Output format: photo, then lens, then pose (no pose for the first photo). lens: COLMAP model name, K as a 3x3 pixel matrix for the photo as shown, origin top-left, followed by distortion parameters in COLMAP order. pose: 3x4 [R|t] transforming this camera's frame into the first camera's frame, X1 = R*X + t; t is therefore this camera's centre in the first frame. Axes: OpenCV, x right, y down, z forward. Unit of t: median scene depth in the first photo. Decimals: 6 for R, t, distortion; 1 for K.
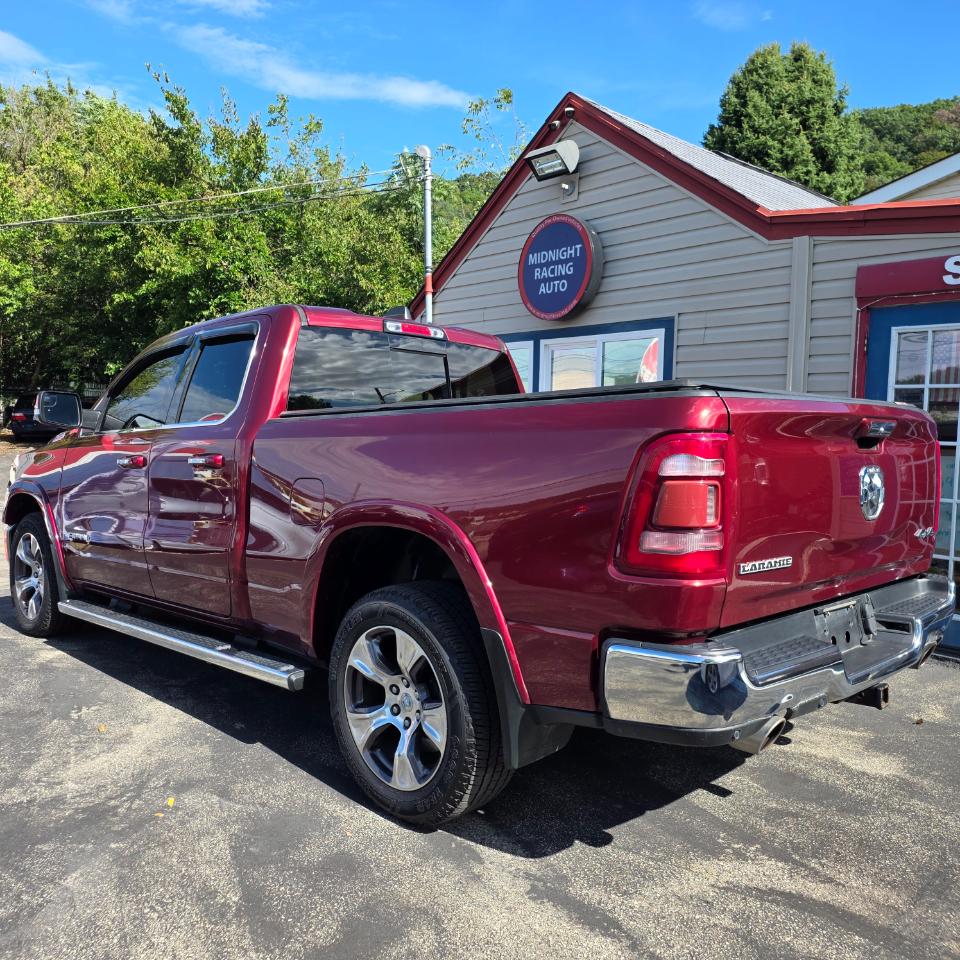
lens RADIAL K [[839.6, 0, 478.4], [0, 839.6, 491.2], [0, 0, 1]] dist [0.082481, -0.084975]
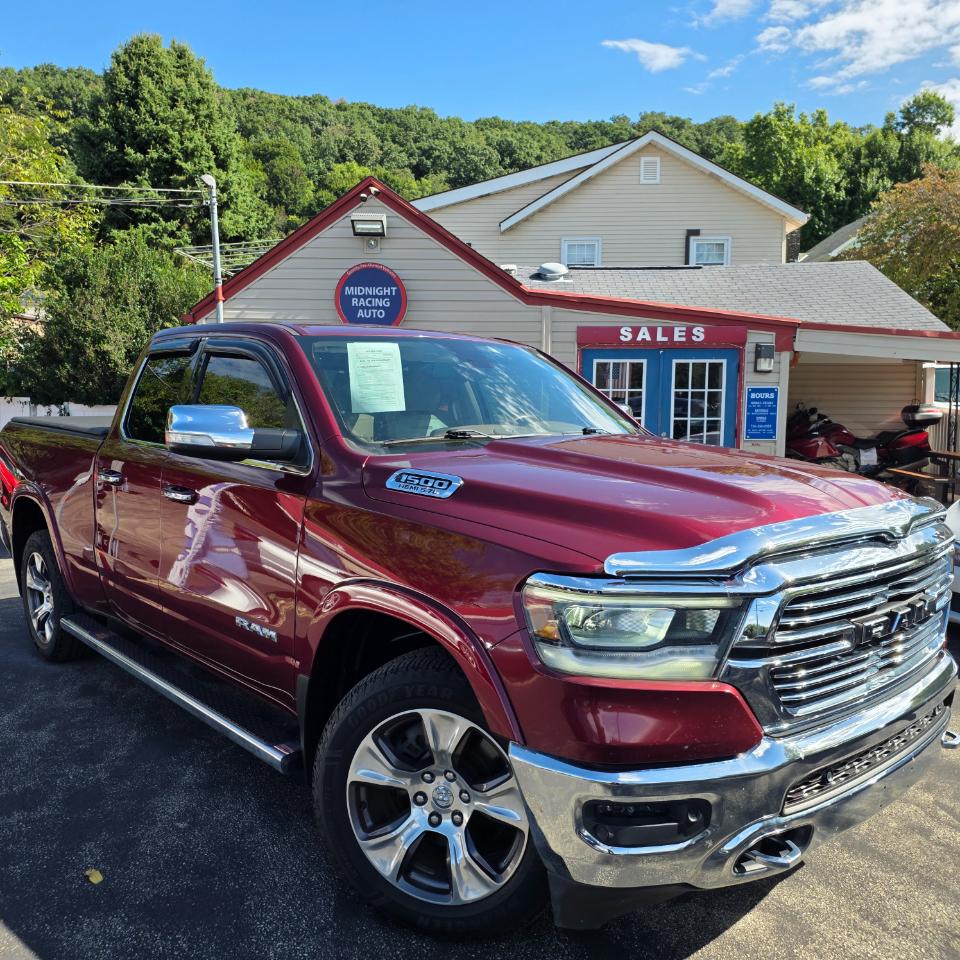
lens RADIAL K [[838.2, 0, 491.6], [0, 838.2, 484.3], [0, 0, 1]] dist [0.095608, -0.100014]
pose [[0.681834, -0.093322, 0.725530, -0.830557], [0.068411, 0.995617, 0.063771, -0.034481], [-0.728301, 0.006153, 0.685230, -0.109793]]
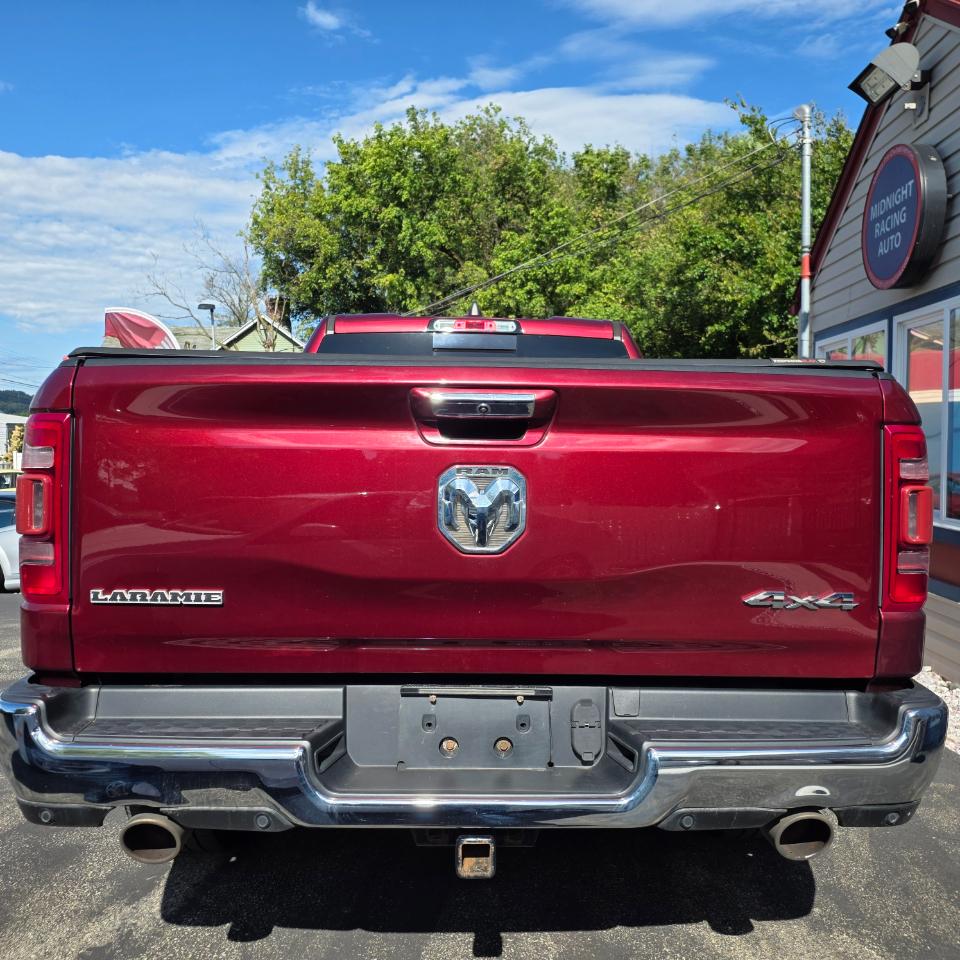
lens RADIAL K [[846.9, 0, 480.0], [0, 846.9, 480.0], [0, 0, 1]] dist [0.036242, -0.022495]
pose [[0.714668, 0.004721, -0.699448, 0.360108], [-0.033153, 0.999082, -0.027130, -0.003930], [0.698677, 0.042578, 0.714169, 0.227430]]
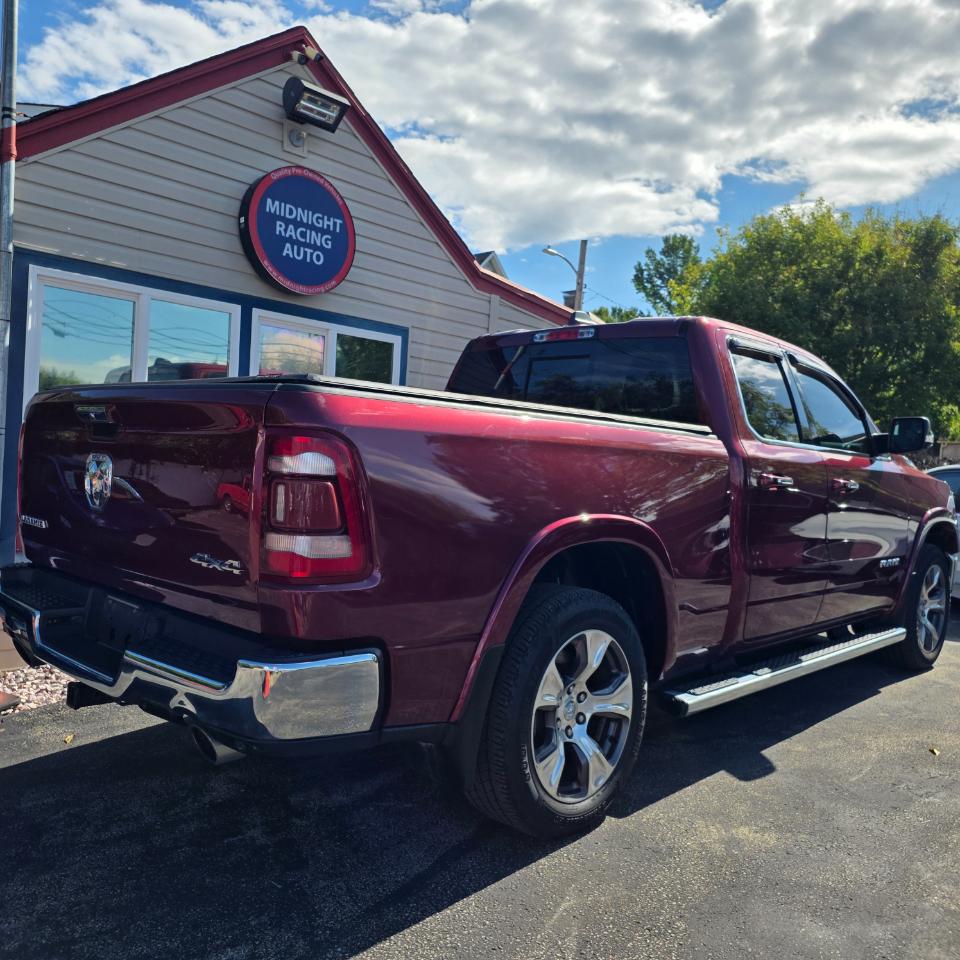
lens RADIAL K [[847.6, 0, 486.4], [0, 847.6, 479.6], [0, 0, 1]] dist [0.043961, -0.030585]
pose [[-0.066268, -0.039623, 0.997015, -0.767182], [0.025161, 0.998827, 0.041368, -0.053171], [-0.997485, 0.027827, -0.065193, 0.892423]]
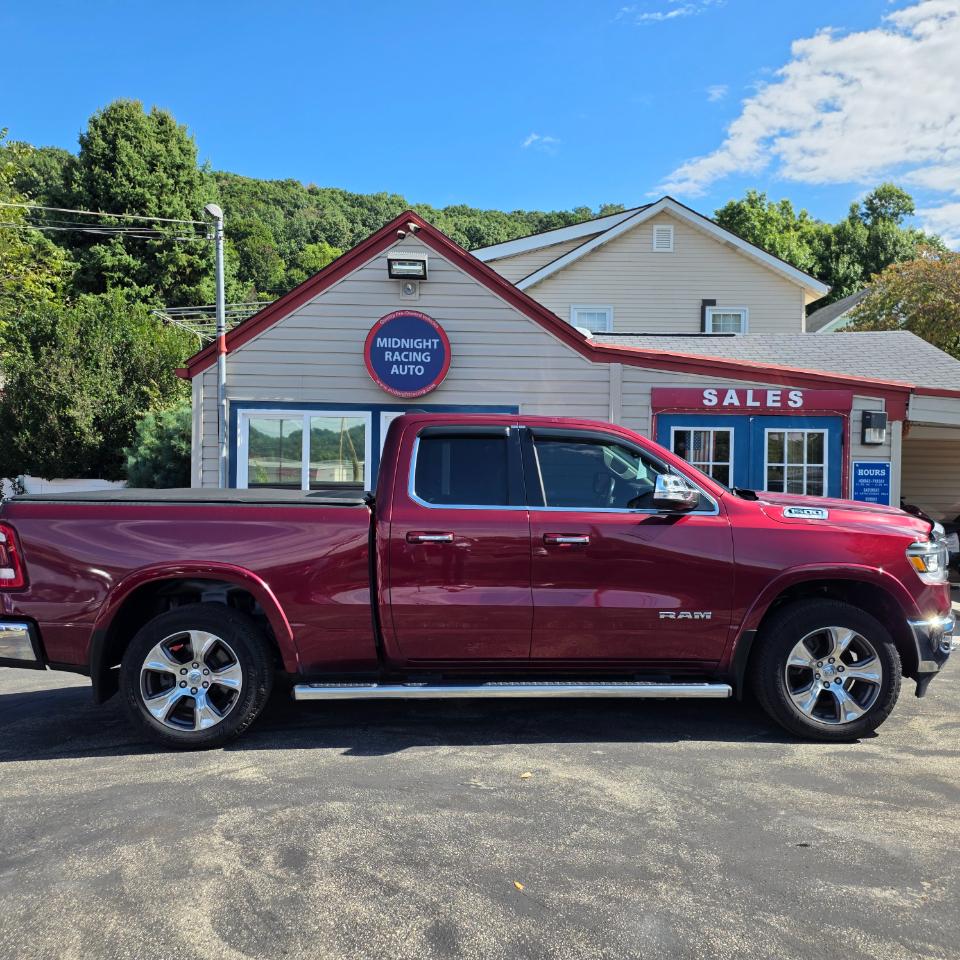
lens RADIAL K [[831.0, 0, 492.3], [0, 831.0, 484.4], [0, 0, 1]] dist [0.146431, -0.193215]
pose [[0.648126, -0.022481, 0.761201, -0.728117], [0.062201, 0.997787, -0.023492, -0.049573], [-0.758988, 0.062573, 0.648090, 0.172251]]
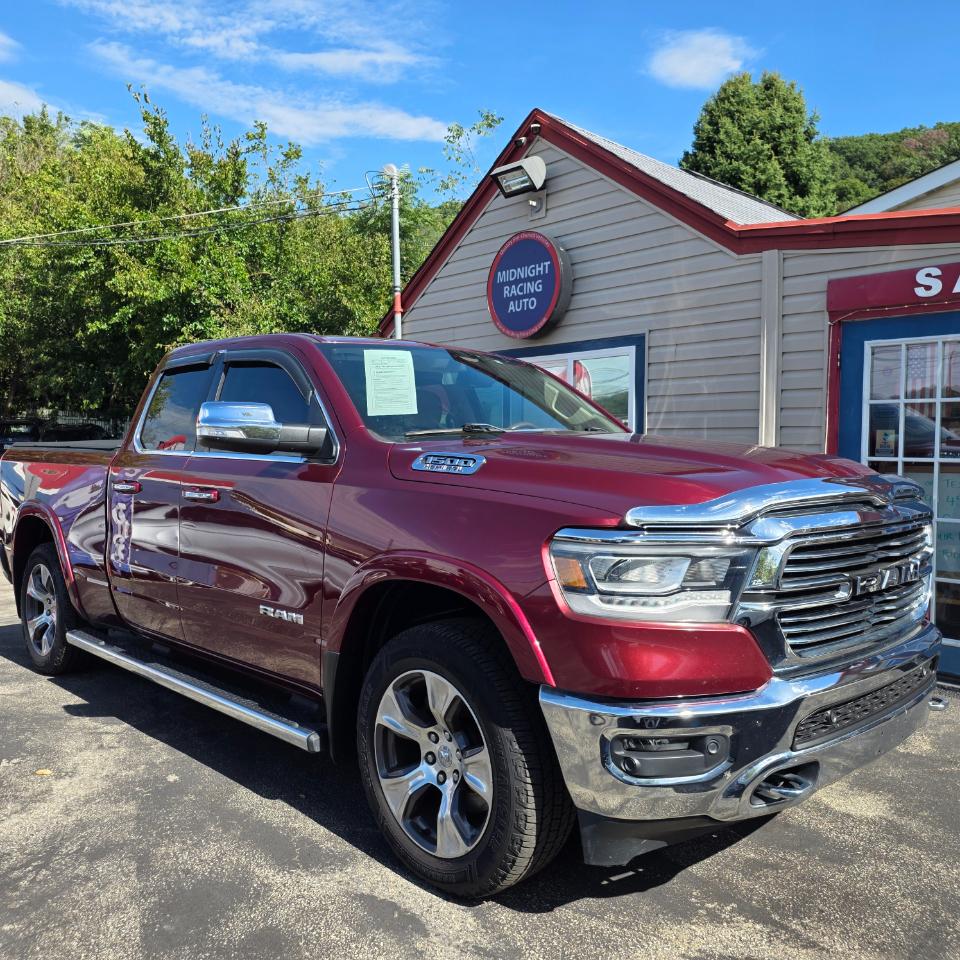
lens RADIAL K [[838.2, 0, 491.6], [0, 838.2, 484.3], [0, 0, 1]] dist [0.095608, -0.100014]
pose [[0.999401, -0.013620, 0.031824, 0.019407], [0.014745, 0.999265, -0.035392, -0.000459], [-0.031318, 0.035840, 0.998867, 0.035338]]
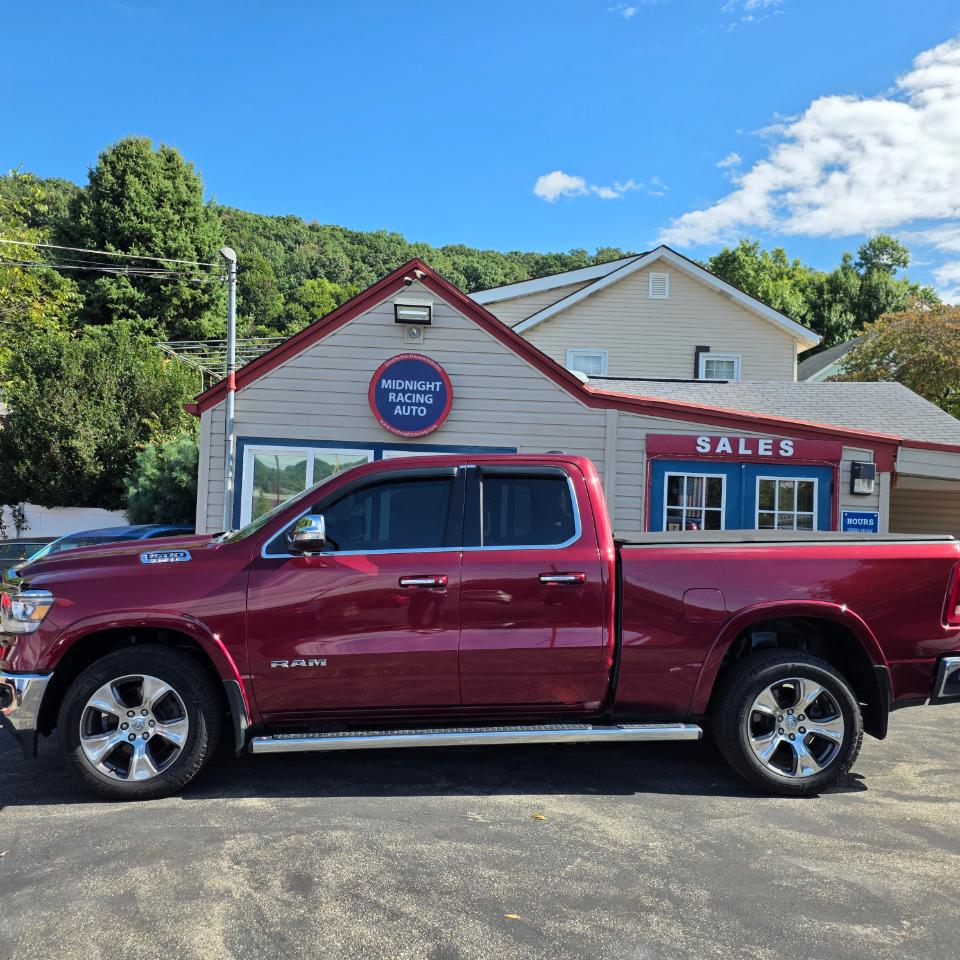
lens RADIAL K [[830.6, 0, 483.6], [0, 830.6, 491.1], [0, 0, 1]] dist [0.150610, -0.197945]
pose [[0.647894, 0.020281, 0.761461, -0.757370], [0.037848, 0.997554, -0.058772, -0.054030], [-0.760790, 0.066897, 0.645541, 0.160208]]
